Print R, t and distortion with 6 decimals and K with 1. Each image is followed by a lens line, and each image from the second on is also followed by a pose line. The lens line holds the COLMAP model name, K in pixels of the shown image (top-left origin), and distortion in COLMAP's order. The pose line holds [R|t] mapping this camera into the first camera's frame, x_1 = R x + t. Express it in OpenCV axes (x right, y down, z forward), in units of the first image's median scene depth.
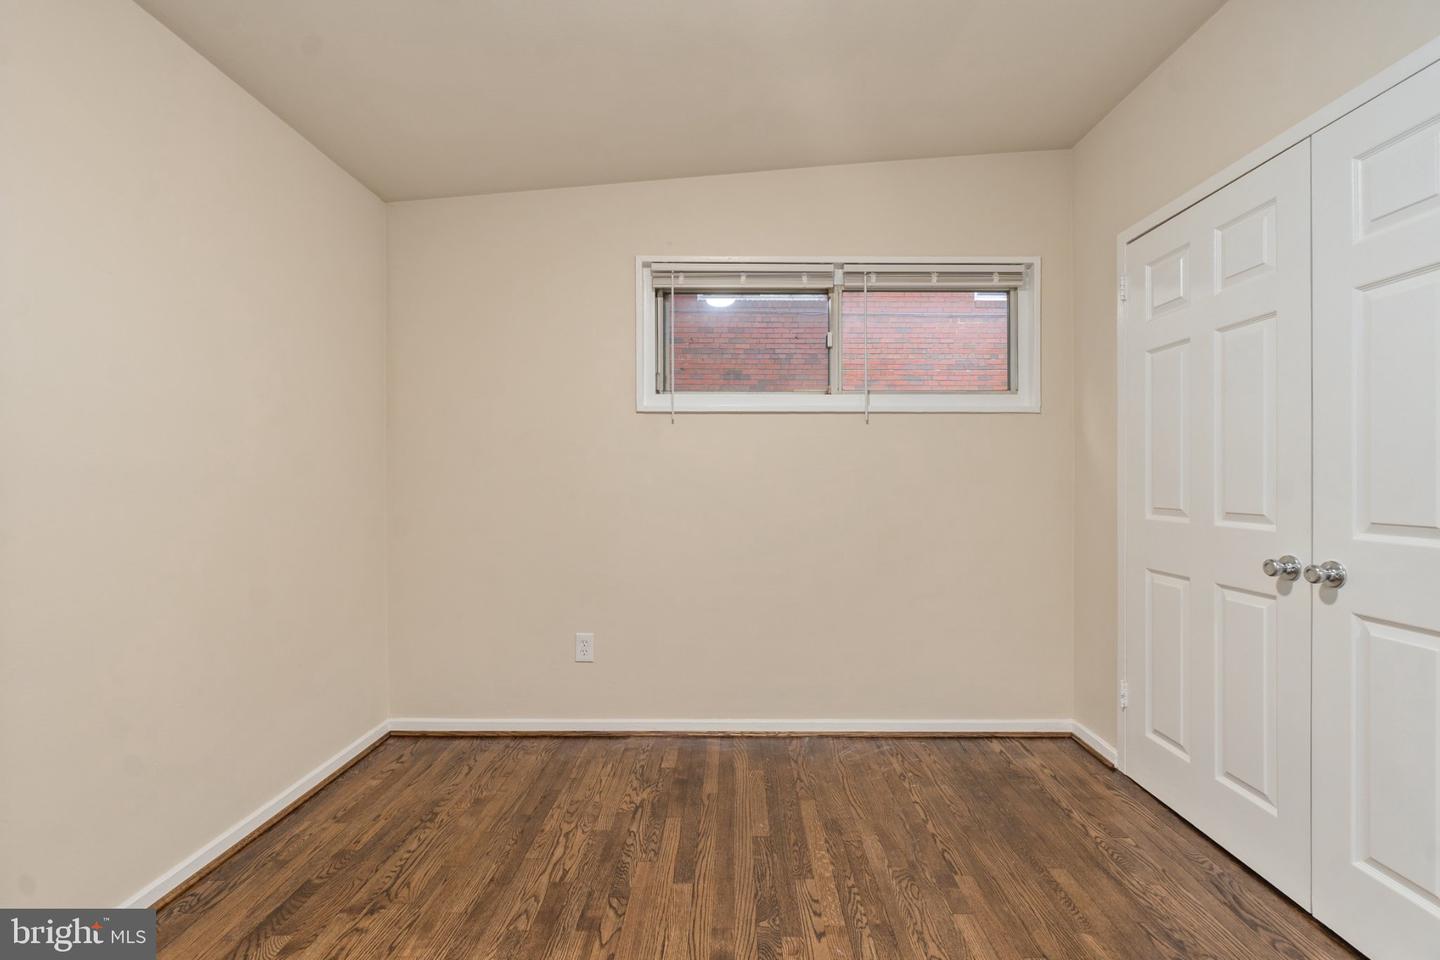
lens RADIAL K [[595.0, 0, 720.0], [0, 595.0, 480.0], [0, 0, 1]] dist [0.000336, 0.000687]
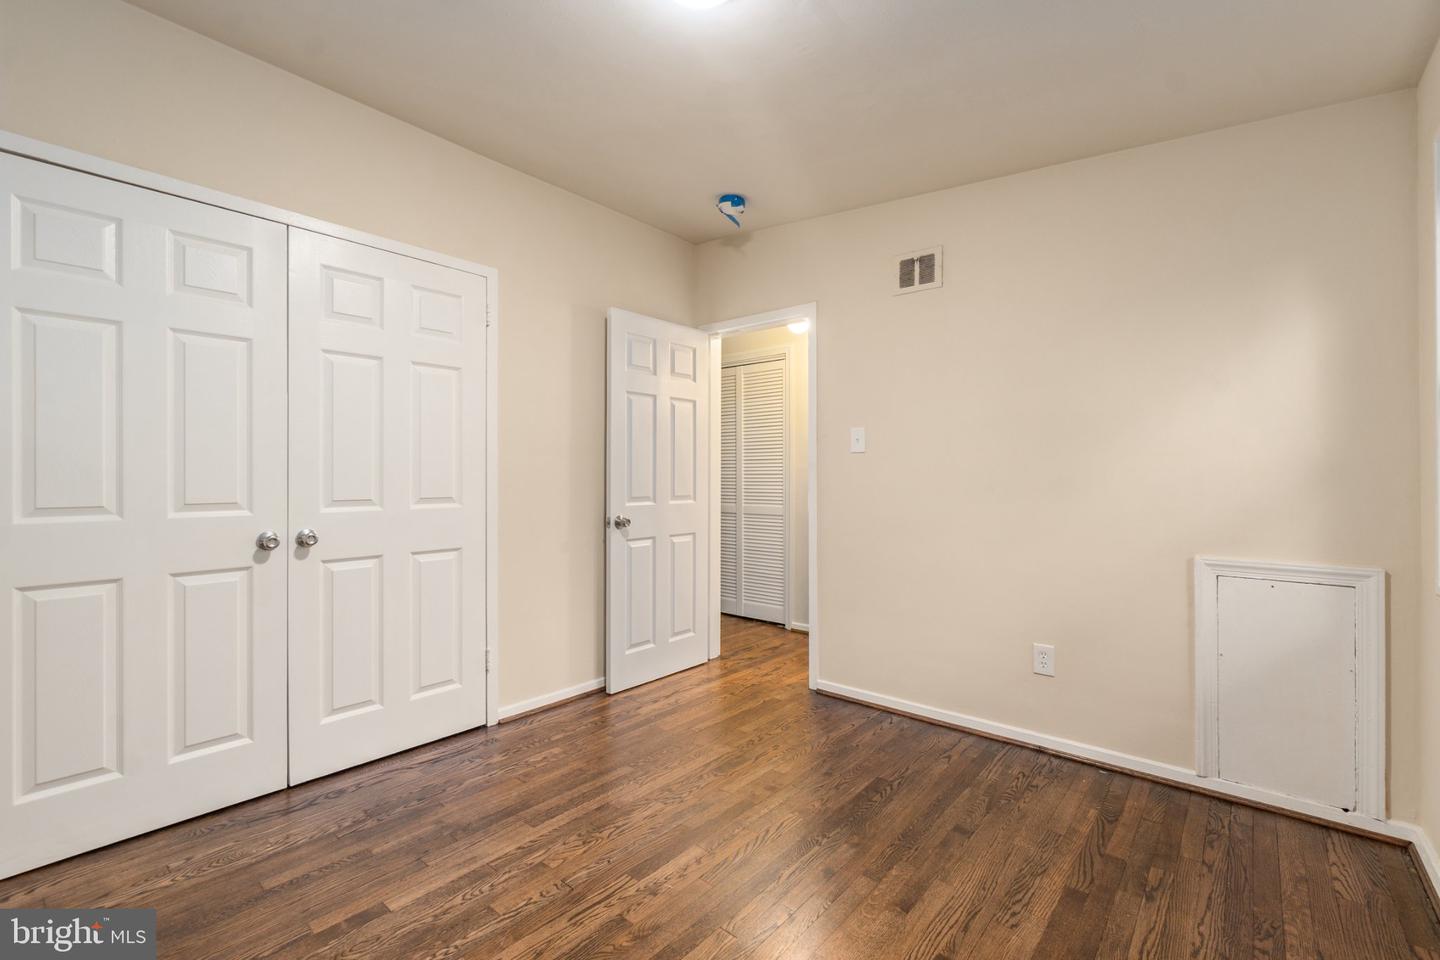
lens RADIAL K [[595.0, 0, 720.0], [0, 595.0, 480.0], [0, 0, 1]] dist [0.000336, 0.000687]
pose [[-0.748524, -0.012809, 0.662984, -0.466381], [-0.005542, 0.999899, 0.013061, -0.006029], [-0.663085, 0.006103, -0.748519, 0.955662]]
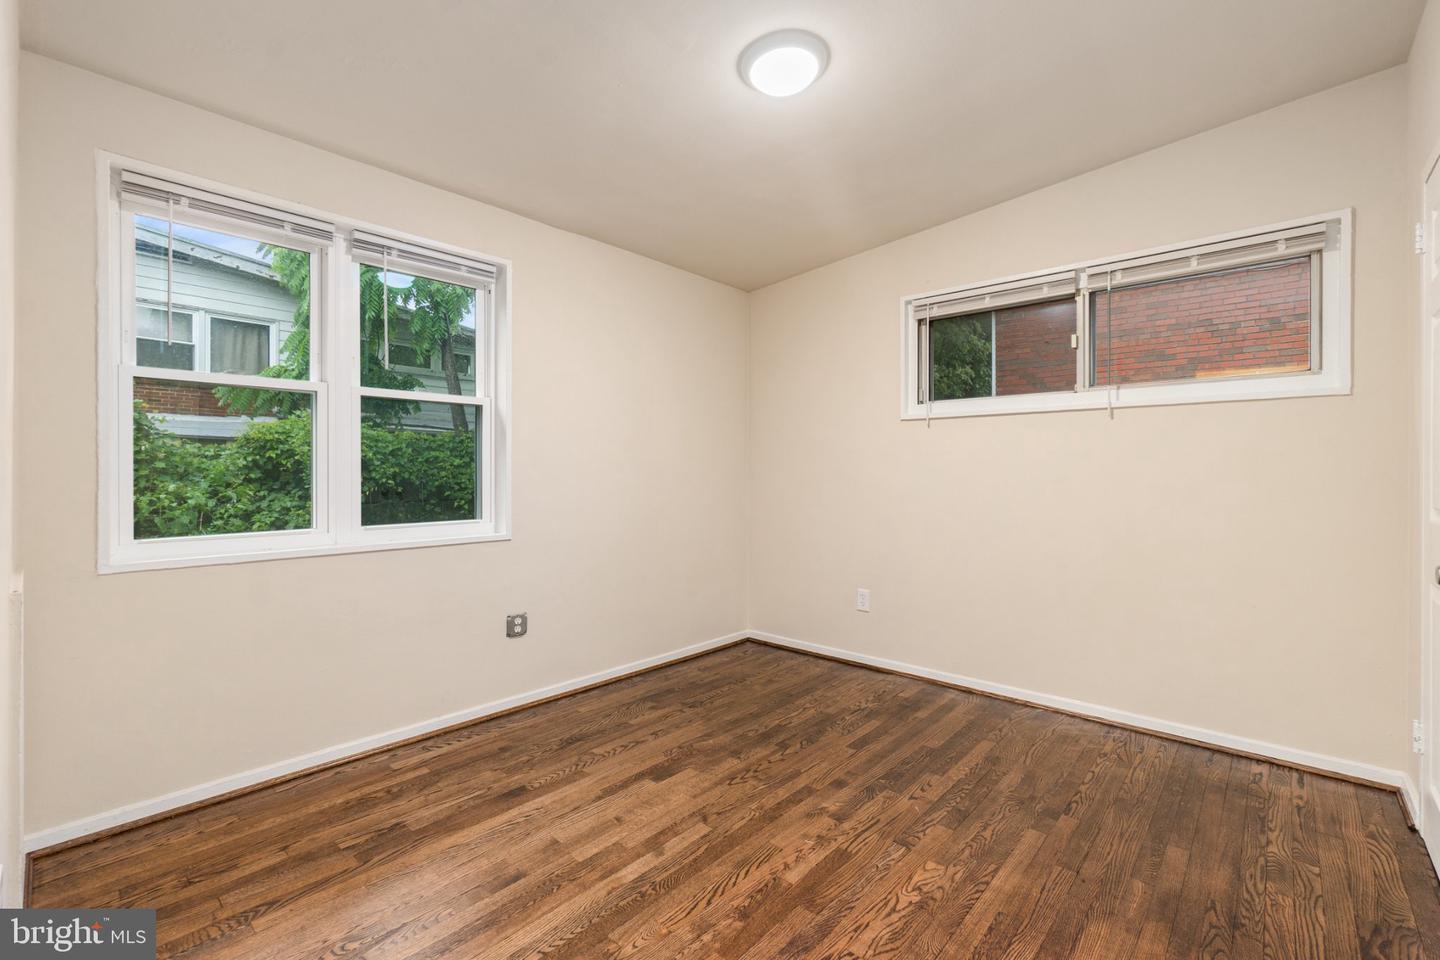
lens RADIAL K [[610.2, 0, 771.9], [0, 610.2, 472.9], [0, 0, 1]] dist [0.012068, 0.000187]
pose [[0.784170, 0.000589, -0.620545, 0.527000], [-0.003837, 0.999985, -0.003900, 0.005072], [0.620534, 0.005440, 0.784161, -0.222757]]
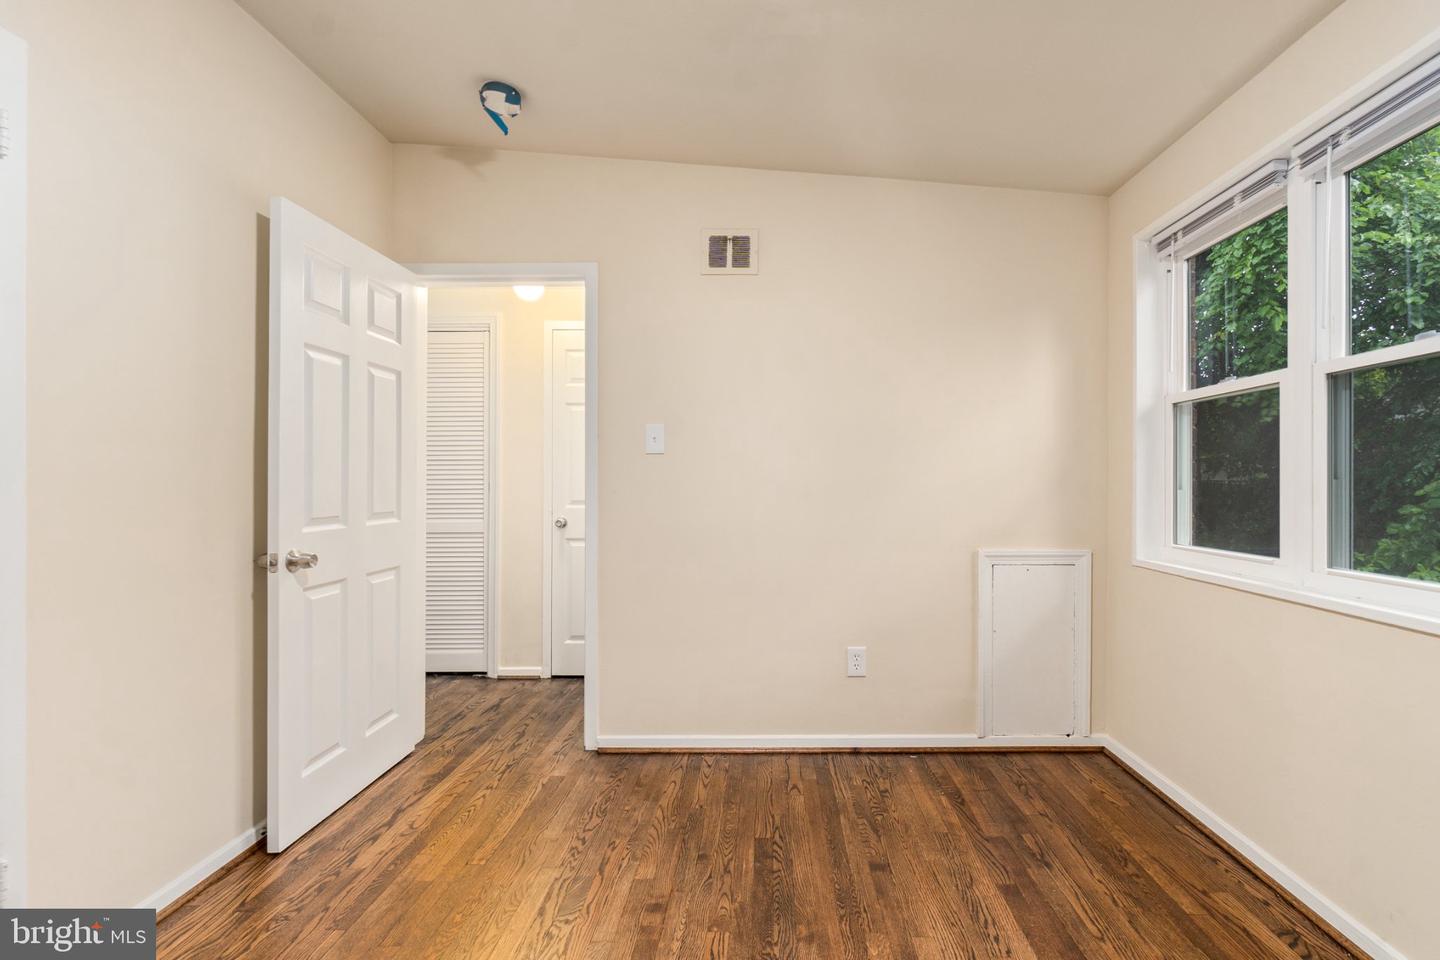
lens RADIAL K [[622.3, 0, 729.2], [0, 622.3, 484.9], [0, 0, 1]] dist [-0.003137, 0.000859]
pose [[-0.999197, -0.005285, 0.039709, -0.015469], [-0.004892, 0.999938, 0.009988, -0.005669], [-0.039759, 0.009785, -0.999161, 0.913814]]
